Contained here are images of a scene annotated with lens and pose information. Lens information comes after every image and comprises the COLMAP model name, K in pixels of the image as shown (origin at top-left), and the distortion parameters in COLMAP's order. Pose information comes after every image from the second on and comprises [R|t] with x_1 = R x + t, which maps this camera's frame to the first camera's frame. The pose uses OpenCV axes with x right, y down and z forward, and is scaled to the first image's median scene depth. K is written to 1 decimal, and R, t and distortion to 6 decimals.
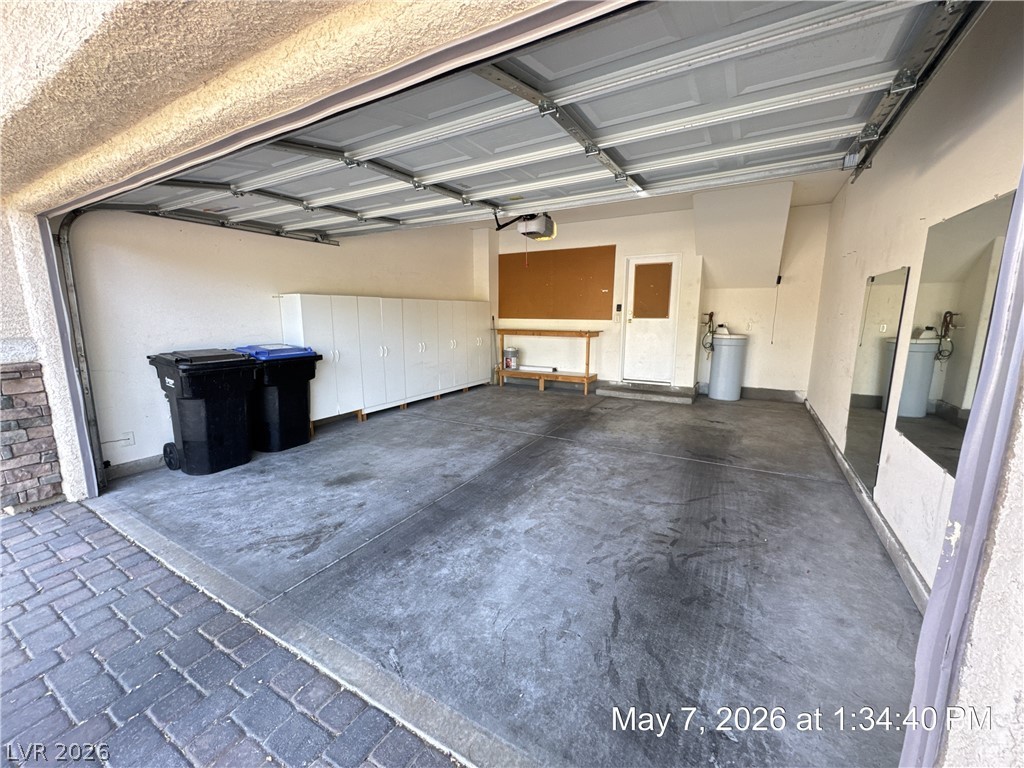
lens RADIAL K [[410.1, 0, 513.4], [0, 410.1, 383.3], [0, 0, 1]] dist [-0.001455, 0.000022]
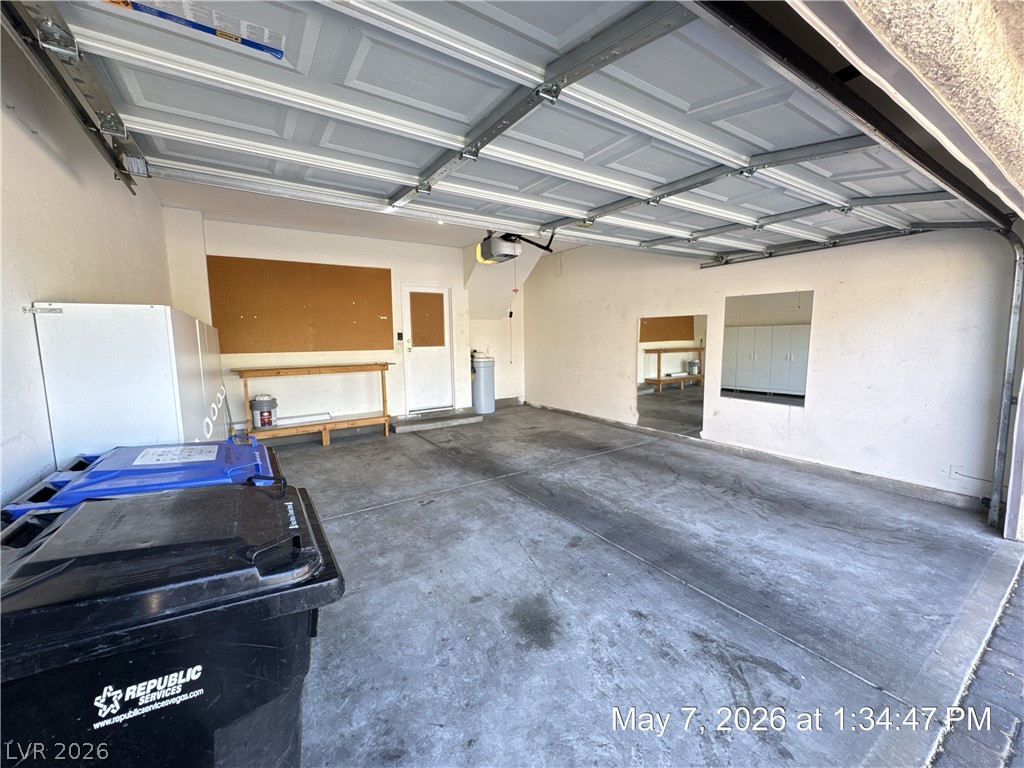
lens RADIAL K [[410.1, 0, 513.4], [0, 410.1, 383.3], [0, 0, 1]] dist [-0.001455, 0.000022]
pose [[0.449842, -0.107063, 0.886668, -0.869094], [0.165468, 0.985592, 0.035059, -0.129502], [-0.877646, 0.130944, 0.461076, 0.670523]]
